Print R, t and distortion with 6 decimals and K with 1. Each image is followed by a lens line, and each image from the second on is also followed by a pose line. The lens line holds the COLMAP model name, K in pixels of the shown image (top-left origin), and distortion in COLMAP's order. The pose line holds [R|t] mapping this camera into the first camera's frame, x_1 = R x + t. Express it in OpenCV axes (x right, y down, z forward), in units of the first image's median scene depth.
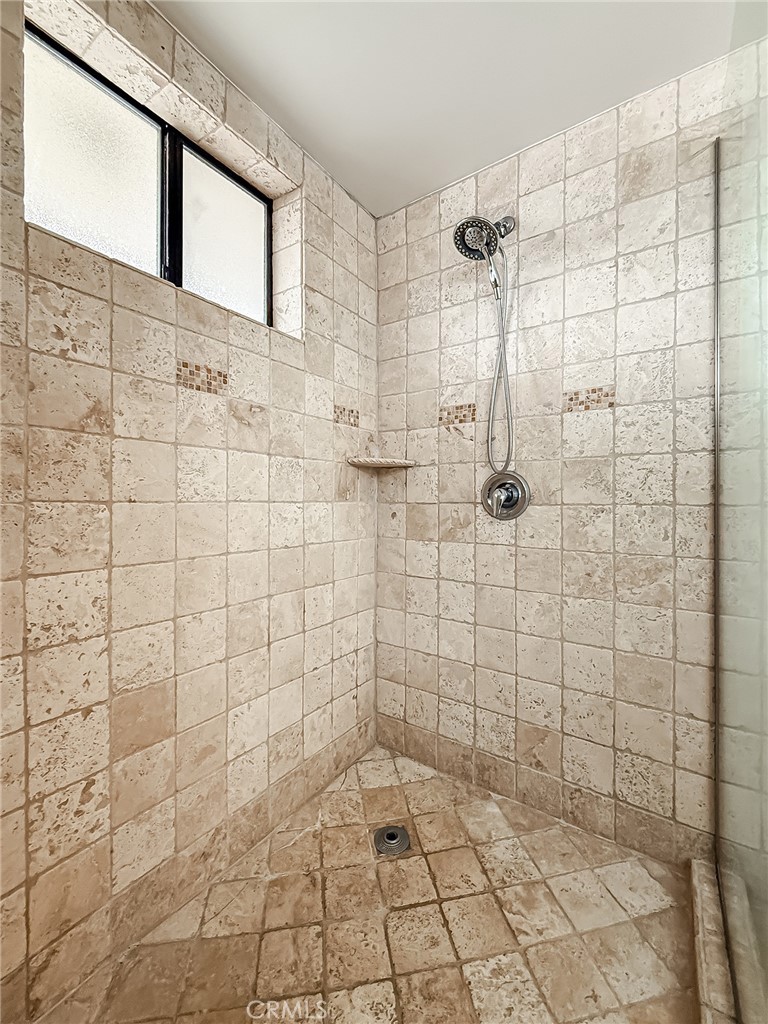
lens RADIAL K [[421.2, 0, 384.0], [0, 421.2, 512.0], [0, 0, 1]] dist [-0.001442, 0.000507]
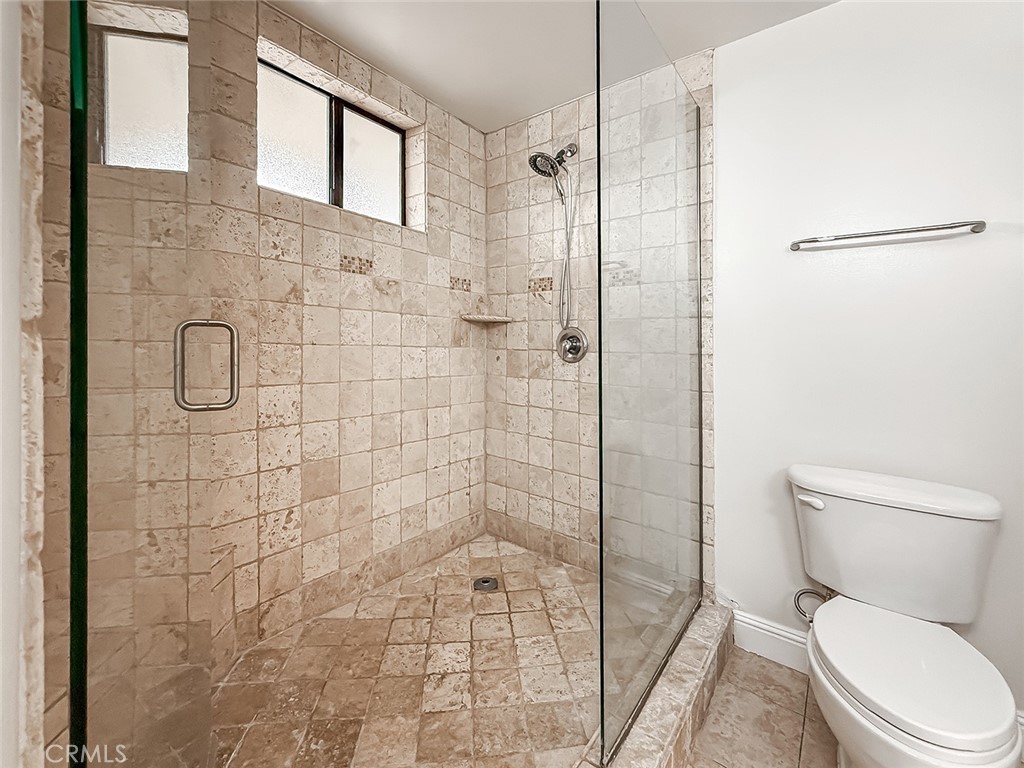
lens RADIAL K [[421.2, 0, 514.8], [0, 421.2, 382.5], [0, 0, 1]] dist [-0.001442, 0.000507]
pose [[0.998603, 0.024351, -0.046892, 0.203401], [-0.021666, 0.998143, 0.056939, 0.010082], [0.048192, -0.055844, 0.997276, -0.469596]]
